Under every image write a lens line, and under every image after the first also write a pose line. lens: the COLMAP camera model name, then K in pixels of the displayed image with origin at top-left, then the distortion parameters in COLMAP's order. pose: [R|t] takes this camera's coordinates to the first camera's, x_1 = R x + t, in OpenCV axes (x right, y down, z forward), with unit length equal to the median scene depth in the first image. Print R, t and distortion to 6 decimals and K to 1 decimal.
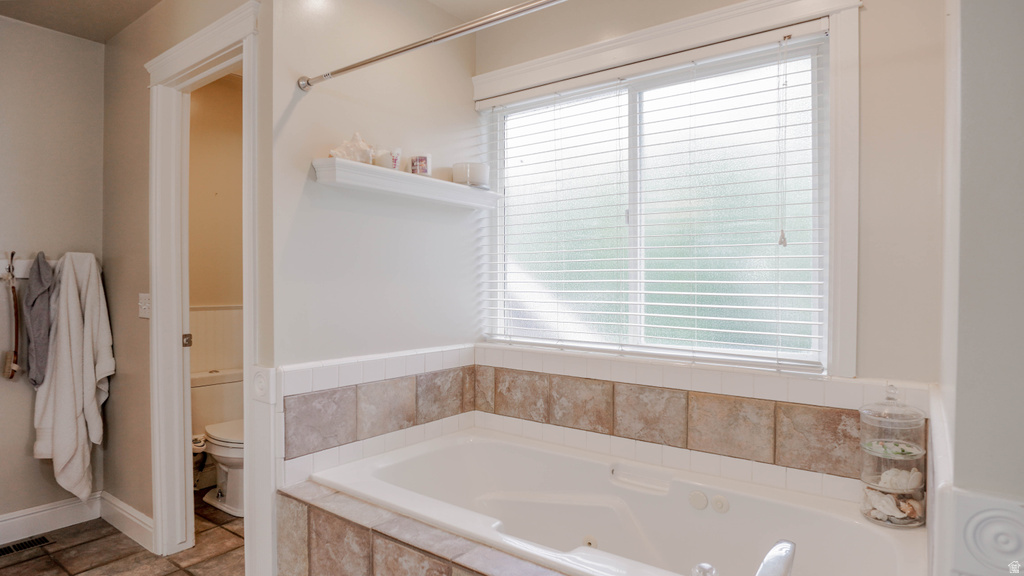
lens RADIAL K [[557.3, 0, 512.0], [0, 557.3, 288.0], [0, 0, 1]] dist [-0.046657, 0.012487]
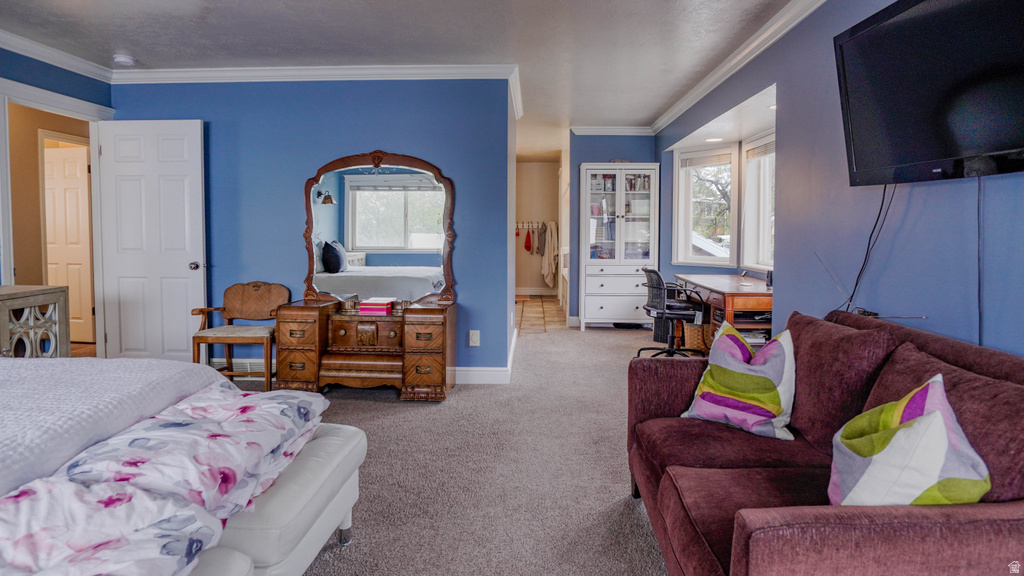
lens RADIAL K [[557.3, 0, 512.0], [0, 557.3, 288.0], [0, 0, 1]] dist [-0.046657, 0.012487]
pose [[0.558827, 0.082492, -0.825171, 2.436214], [-0.004232, 0.995311, 0.096635, 0.023401], [0.829273, -0.050510, 0.556556, -1.491874]]
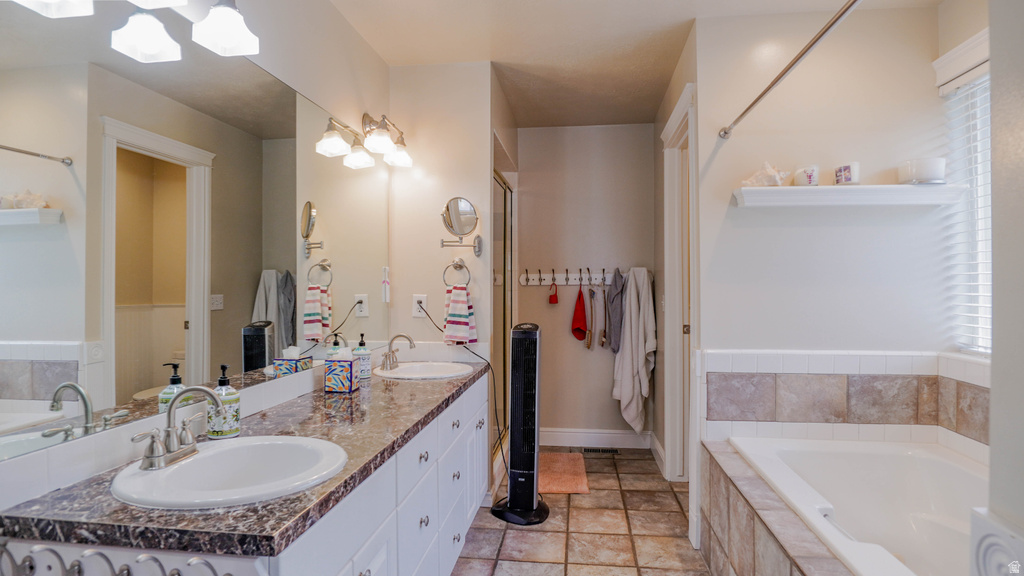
lens RADIAL K [[550.3, 0, 512.0], [0, 550.3, 288.0], [0, 0, 1]] dist [-0.044903, 0.012532]
pose [[0.485581, -0.003188, -0.874186, 0.393274], [-0.002148, 0.999986, -0.004840, -0.000198], [0.874189, 0.004228, 0.485568, -0.044059]]
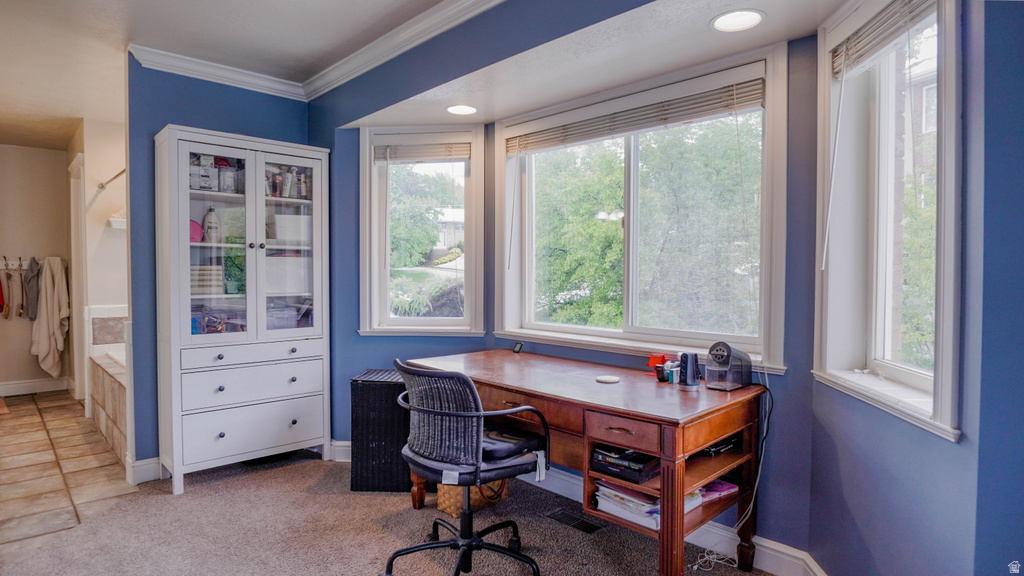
lens RADIAL K [[550.3, 0, 512.0], [0, 550.3, 288.0], [0, 0, 1]] dist [-0.044903, 0.012532]
pose [[0.986174, 0.002578, -0.165691, 1.358354], [0.000776, 0.999796, 0.020175, 0.013864], [0.165709, -0.020025, 0.985971, -0.769061]]
